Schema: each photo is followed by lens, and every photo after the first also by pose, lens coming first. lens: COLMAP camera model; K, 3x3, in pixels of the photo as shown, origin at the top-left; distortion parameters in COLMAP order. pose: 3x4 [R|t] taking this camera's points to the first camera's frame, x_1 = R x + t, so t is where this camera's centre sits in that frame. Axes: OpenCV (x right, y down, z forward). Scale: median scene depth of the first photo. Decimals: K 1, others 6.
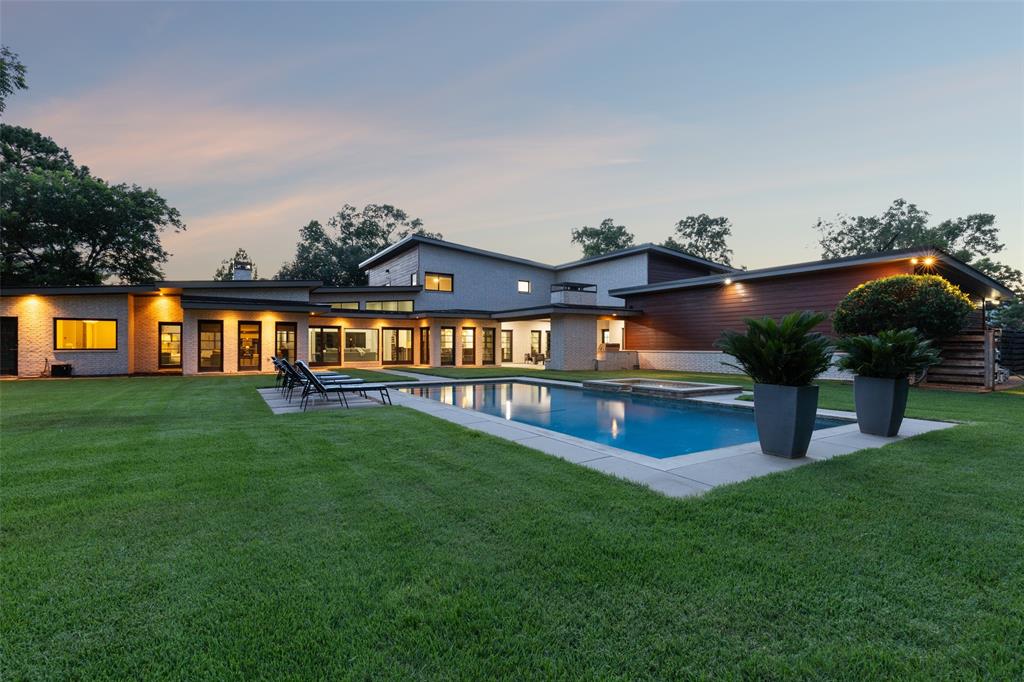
lens RADIAL K [[469.4, 0, 497.1], [0, 469.4, 339.5], [0, 0, 1]] dist [0.003946, -0.000586]
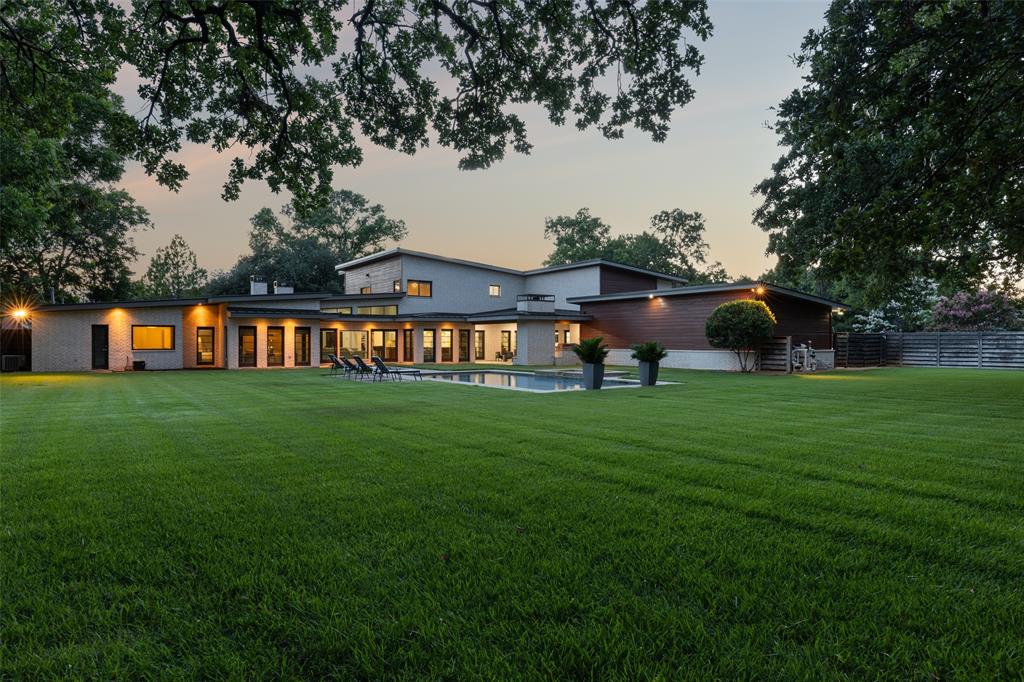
lens RADIAL K [[611.7, 0, 487.5], [0, 611.7, 340.9], [0, 0, 1]] dist [-0.003135, -0.000246]
pose [[0.998898, -0.001821, 0.046897, -0.030692], [0.001269, 0.999930, 0.011792, -0.014547], [-0.046916, -0.011720, 0.998830, -0.486297]]
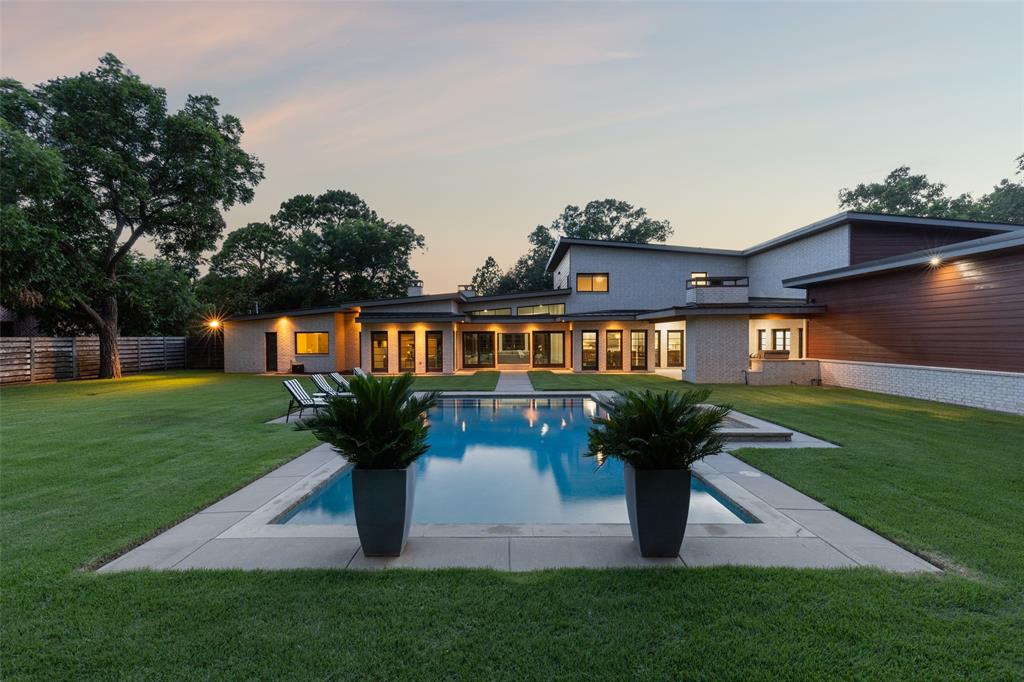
lens RADIAL K [[469.4, 0, 497.1], [0, 469.4, 339.5], [0, 0, 1]] dist [0.003946, -0.000586]
pose [[0.841075, -0.004448, -0.540901, 0.239597], [0.015141, 0.999768, 0.015323, -0.024242], [0.540707, -0.021078, 0.840947, 0.085759]]
